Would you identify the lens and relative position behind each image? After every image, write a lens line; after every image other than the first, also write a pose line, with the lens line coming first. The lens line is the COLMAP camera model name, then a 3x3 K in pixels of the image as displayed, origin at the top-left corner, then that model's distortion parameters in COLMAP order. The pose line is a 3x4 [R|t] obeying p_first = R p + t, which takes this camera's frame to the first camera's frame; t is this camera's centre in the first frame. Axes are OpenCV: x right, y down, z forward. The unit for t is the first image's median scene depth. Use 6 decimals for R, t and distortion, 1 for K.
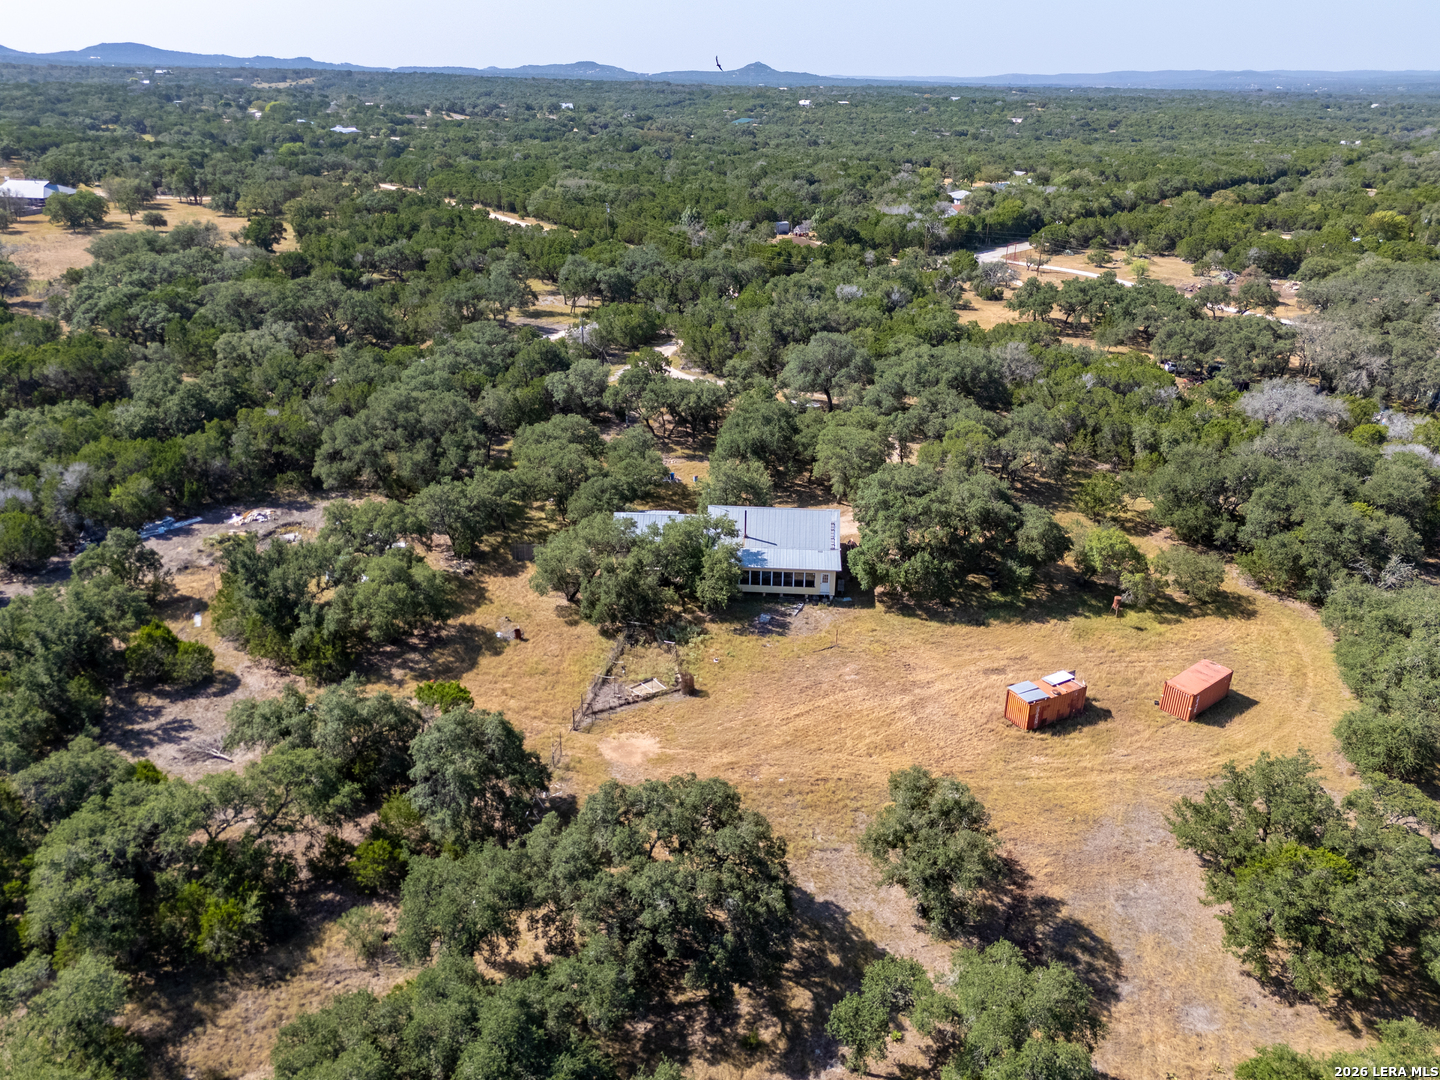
lens RADIAL K [[1059.7, 0, 716.0], [0, 1059.7, 543.7], [0, 0, 1]] dist [0.064369, -0.050906]
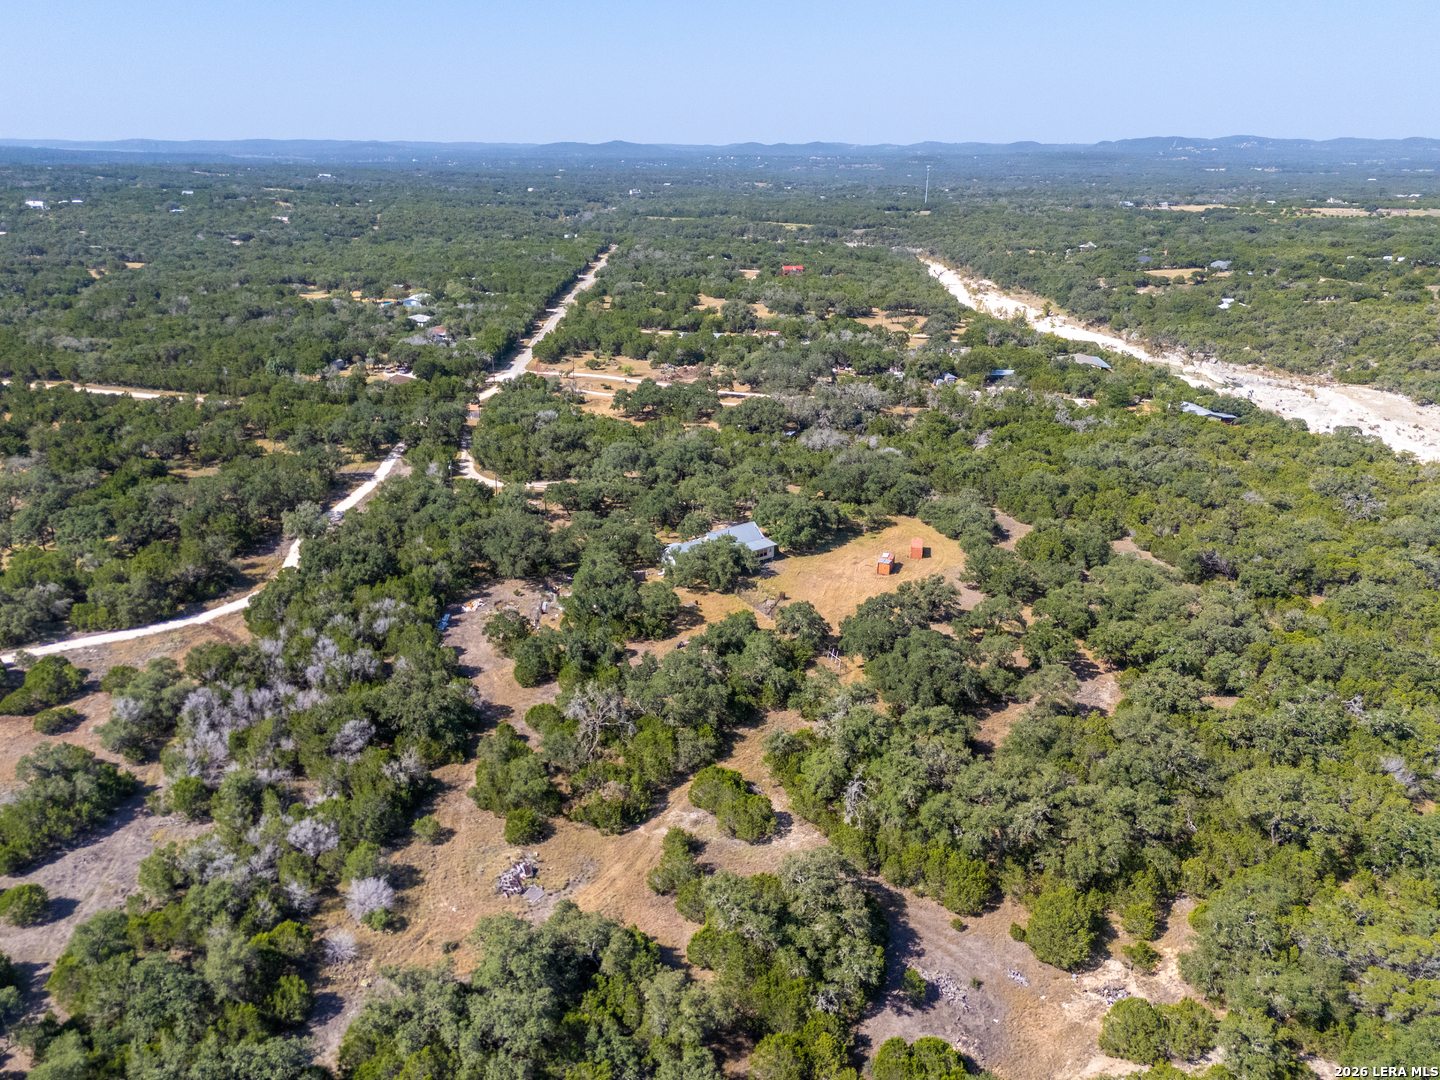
lens RADIAL K [[1059.7, 0, 716.0], [0, 1059.7, 543.7], [0, 0, 1]] dist [0.064369, -0.050906]
pose [[0.751370, -0.232725, 0.617481, -1.336047], [0.262680, 0.963895, 0.043648, -0.107717], [-0.605345, 0.129404, 0.785374, -0.684934]]
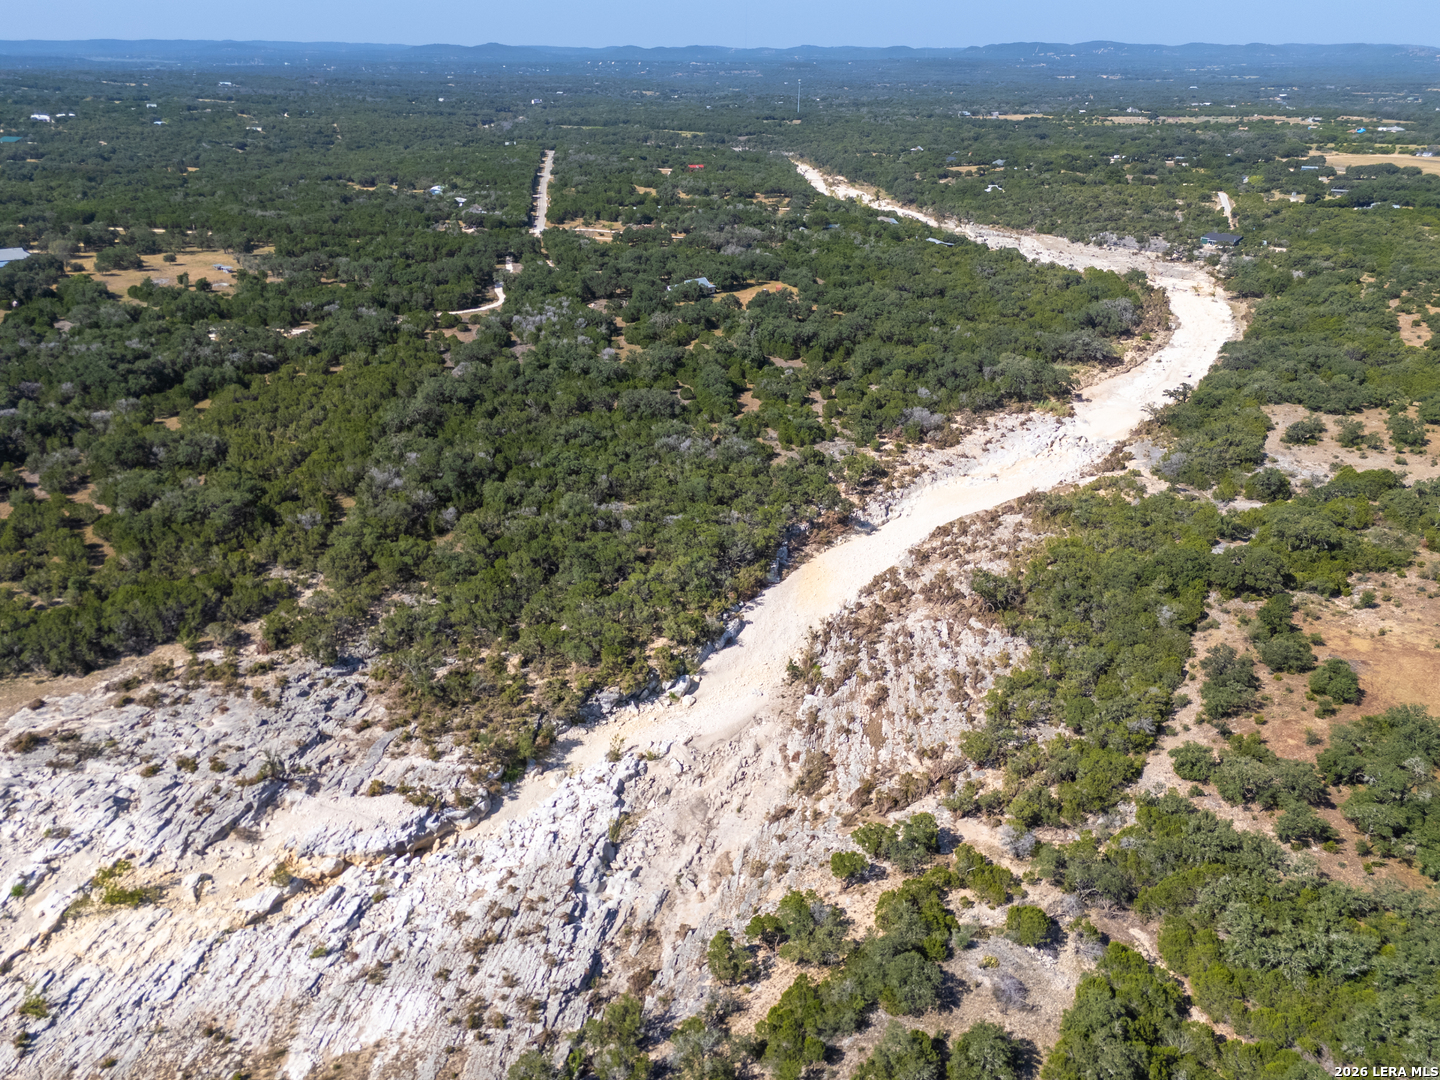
lens RADIAL K [[1059.7, 0, 716.0], [0, 1059.7, 543.7], [0, 0, 1]] dist [0.064369, -0.050906]
pose [[0.676325, -0.311264, 0.667607, -3.521041], [0.291168, 0.945488, 0.145853, 0.430748], [-0.676614, 0.095742, 0.730087, -2.494207]]
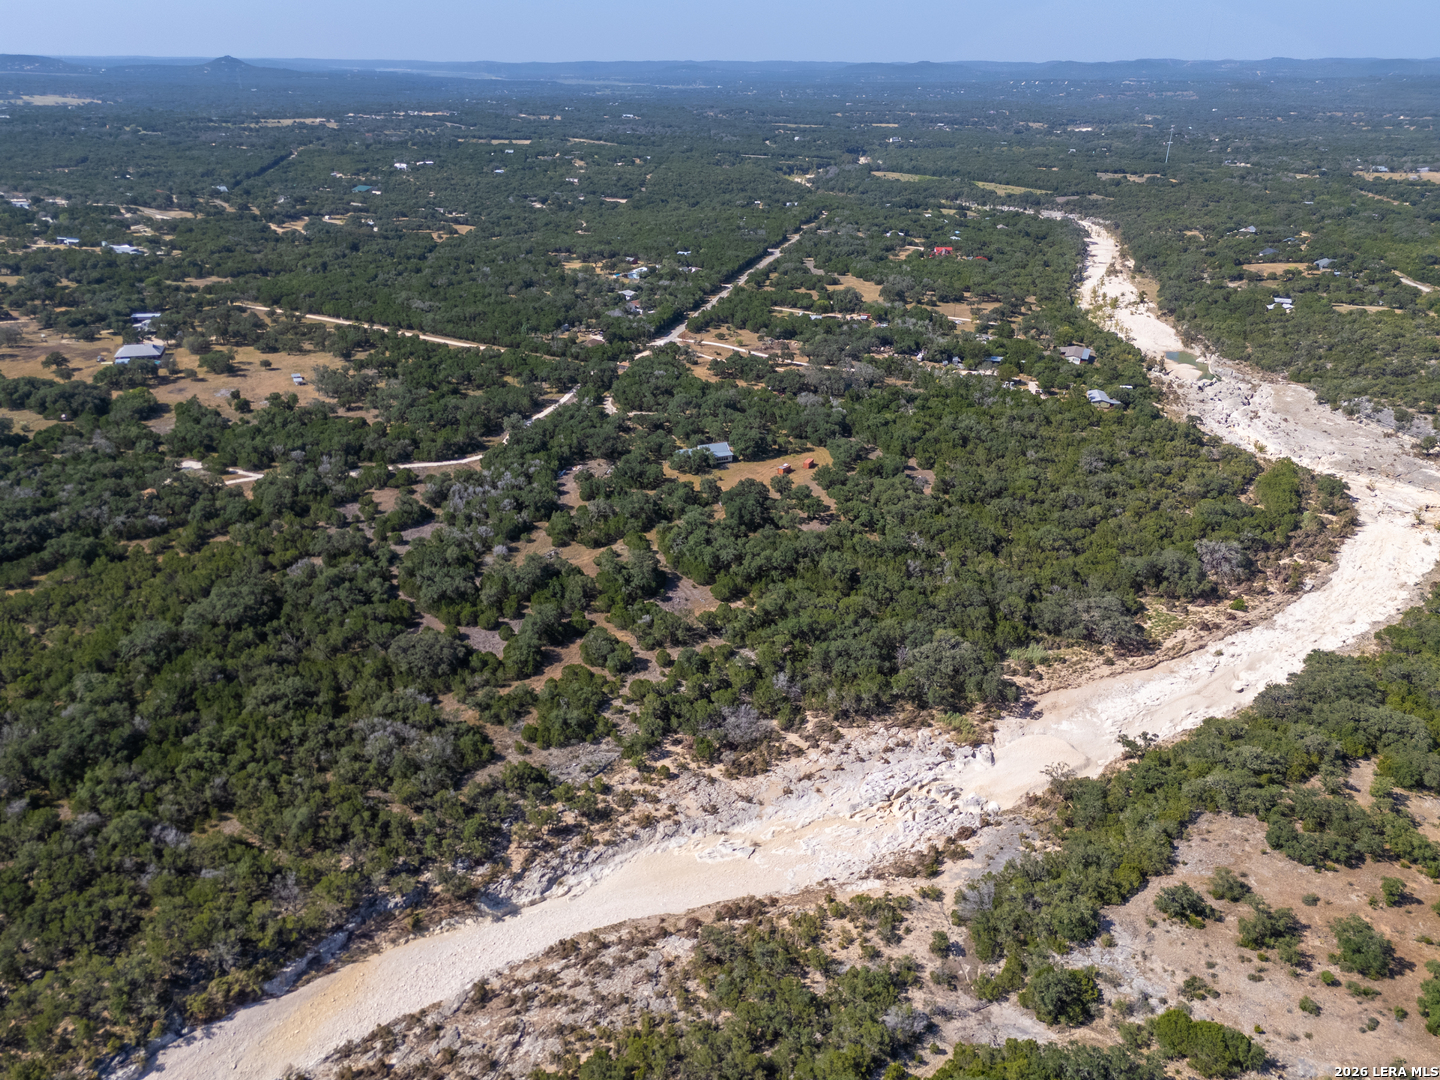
lens RADIAL K [[1059.7, 0, 716.0], [0, 1059.7, 543.7], [0, 0, 1]] dist [0.064369, -0.050906]
pose [[0.900761, -0.182488, 0.394117, -1.711613], [0.174668, 0.983035, 0.055970, 0.126940], [-0.397645, 0.018424, 0.917354, -2.945076]]
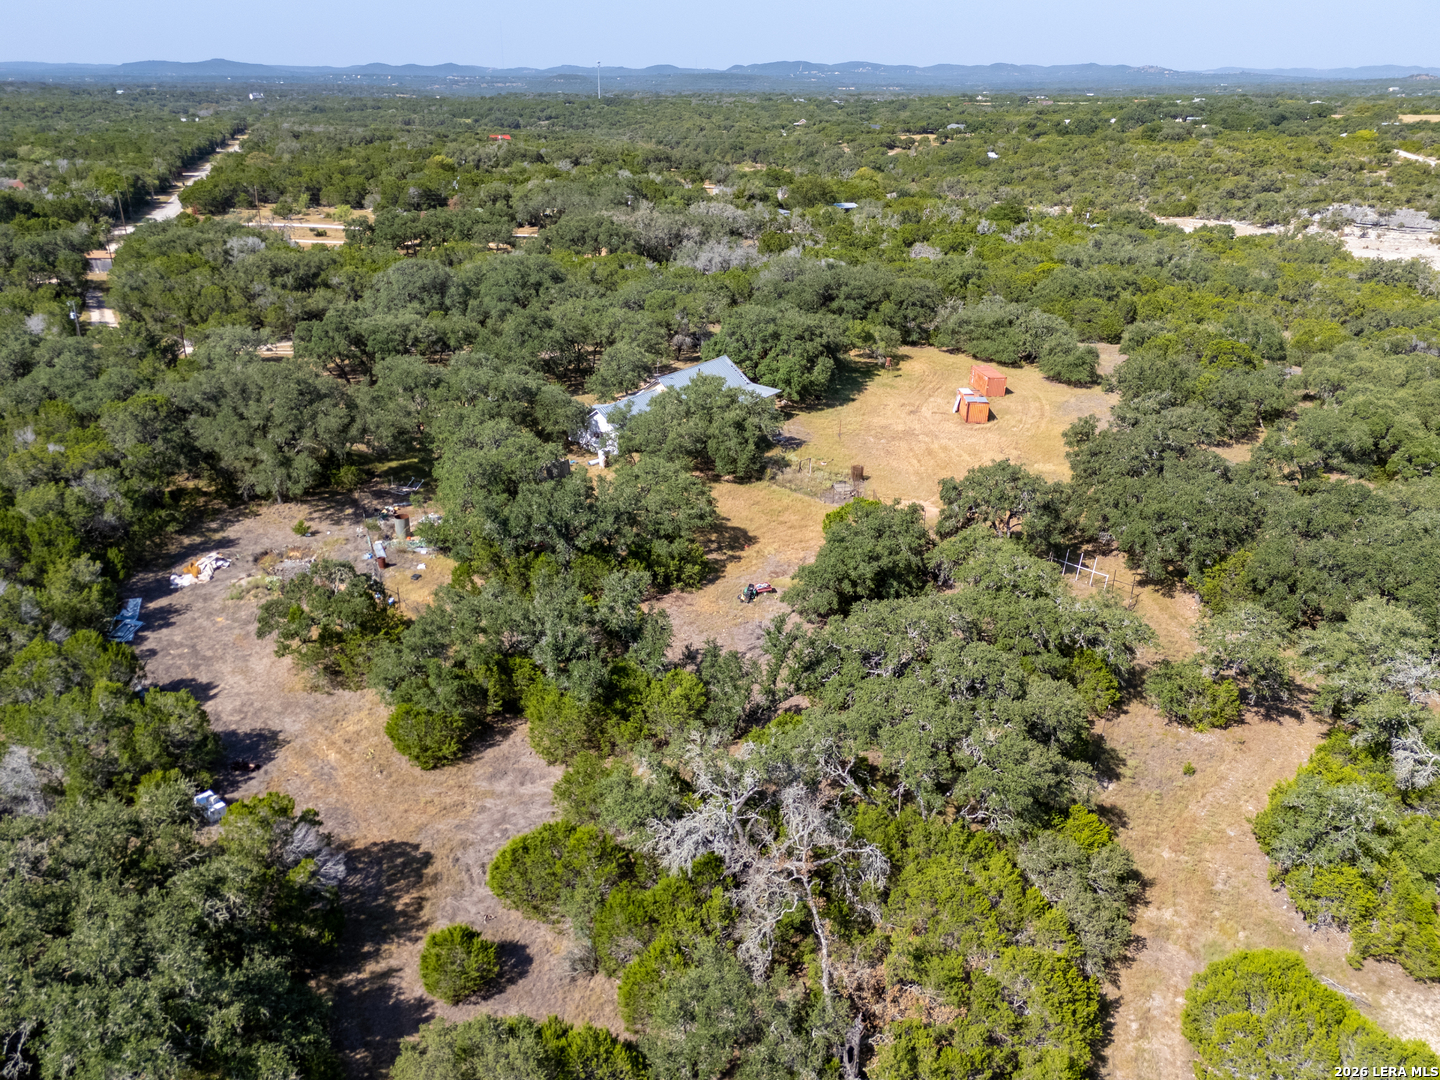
lens RADIAL K [[1059.7, 0, 716.0], [0, 1059.7, 543.7], [0, 0, 1]] dist [0.064369, -0.050906]
pose [[0.509511, -0.347979, 0.786962, -0.919842], [0.341876, 0.921159, 0.185975, -0.065473], [-0.789632, 0.174287, 0.588307, 0.353032]]
